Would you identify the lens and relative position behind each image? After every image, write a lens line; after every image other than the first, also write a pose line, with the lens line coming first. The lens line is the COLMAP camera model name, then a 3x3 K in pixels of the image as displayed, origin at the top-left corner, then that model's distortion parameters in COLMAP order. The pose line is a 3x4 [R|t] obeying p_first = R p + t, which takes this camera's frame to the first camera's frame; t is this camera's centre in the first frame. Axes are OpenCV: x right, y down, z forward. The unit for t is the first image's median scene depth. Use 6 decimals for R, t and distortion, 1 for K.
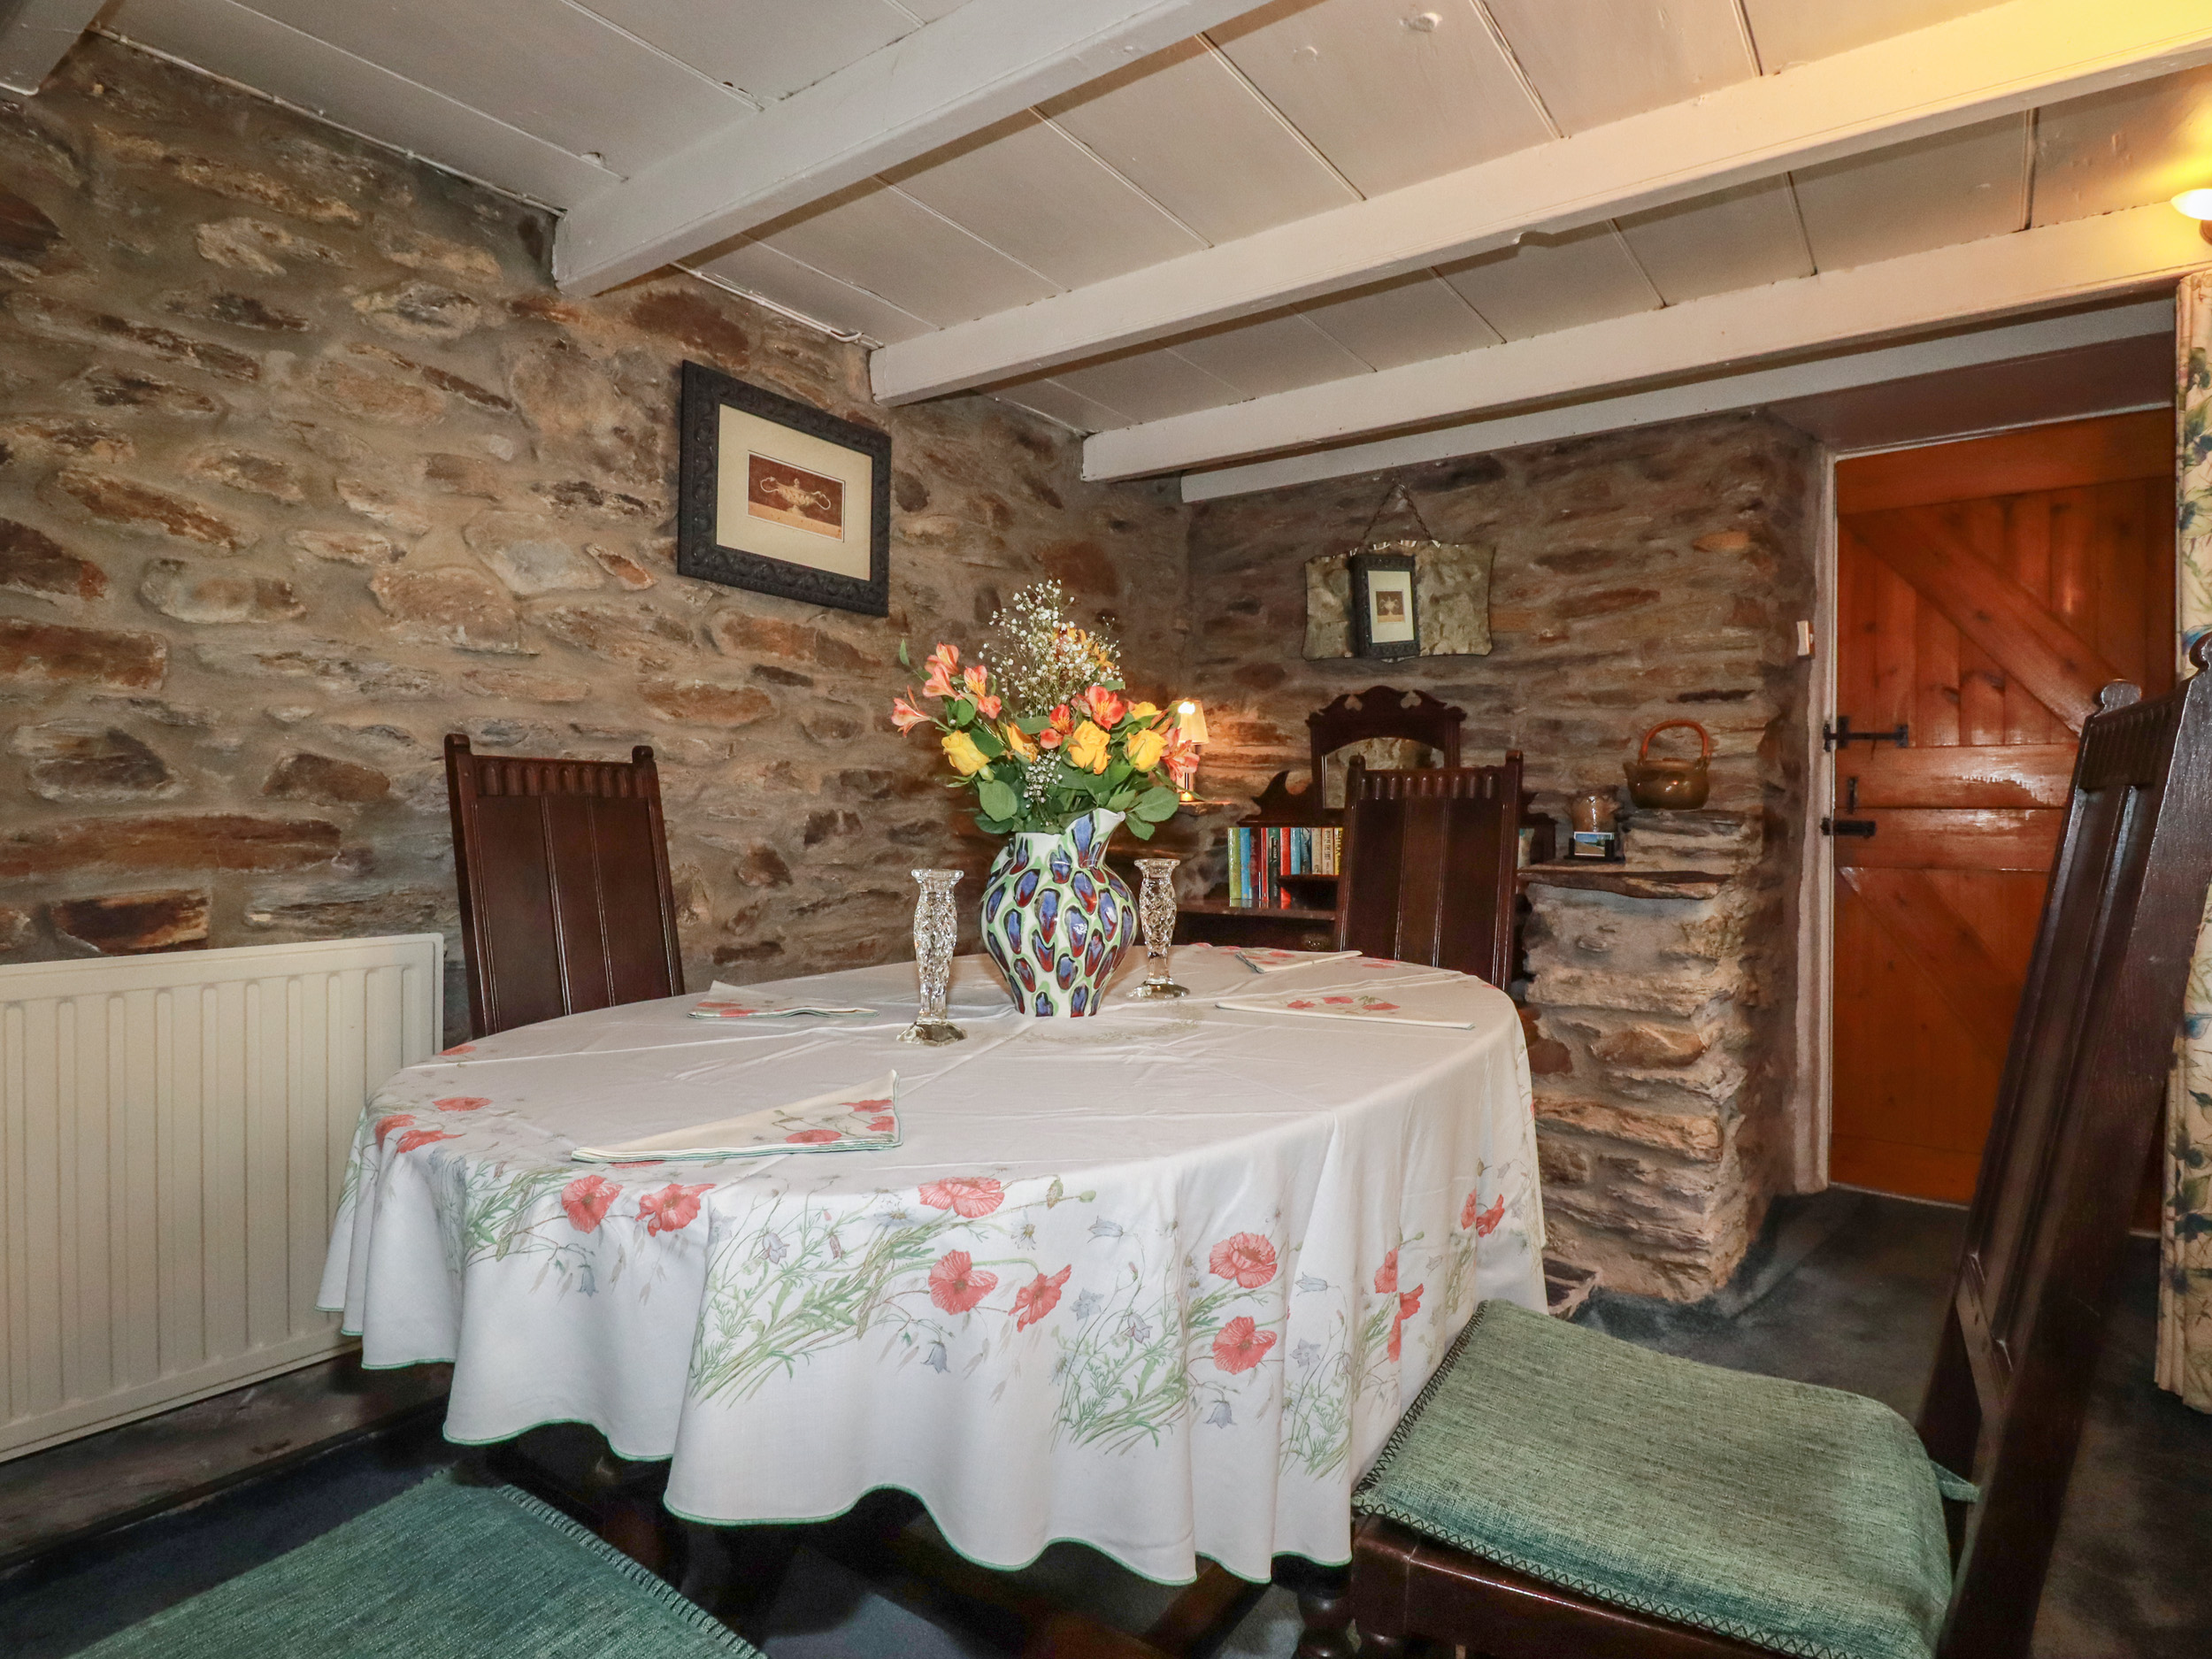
lens RADIAL K [[1157.2, 0, 1112.7], [0, 1157.2, 813.0], [0, 0, 1]] dist [0.003817, -0.015210]
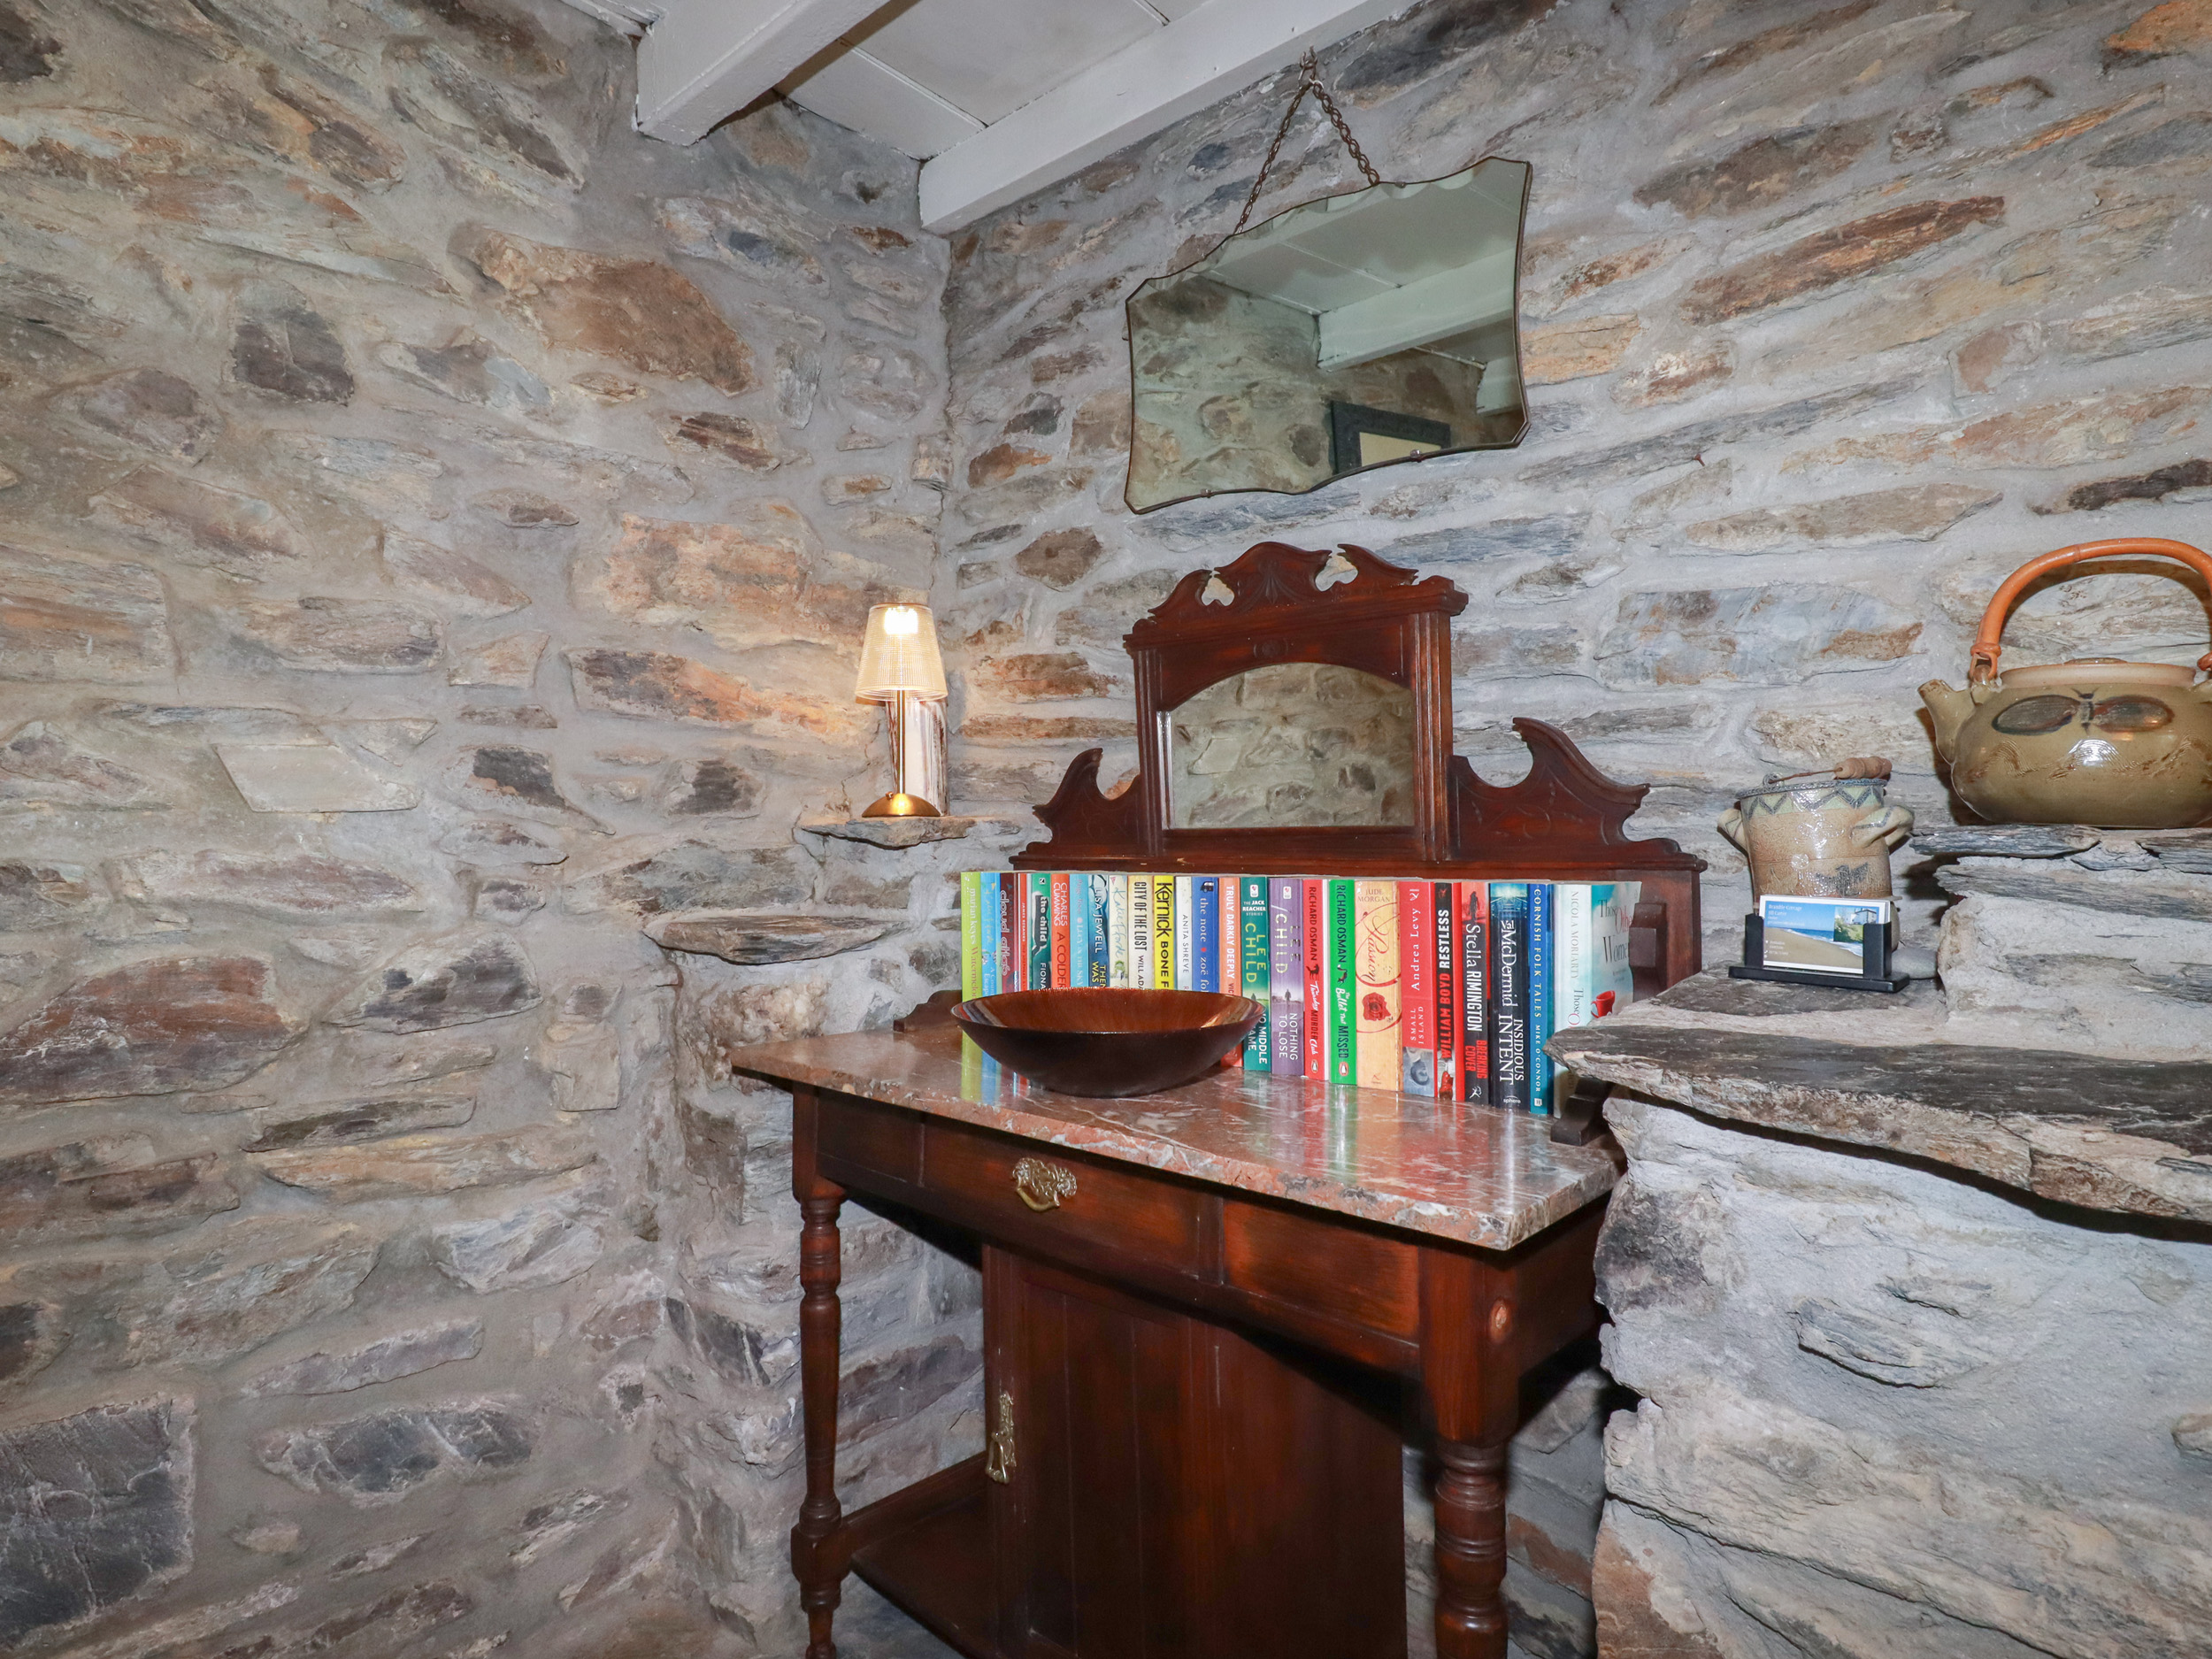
lens RADIAL K [[1157.2, 0, 1112.7], [0, 1157.2, 813.0], [0, 0, 1]] dist [0.003817, -0.015210]
pose [[0.995707, -0.004985, -0.092427, 0.225452], [0.003409, 0.999846, -0.017208, -0.002507], [0.092498, 0.016819, 0.995571, 0.602170]]
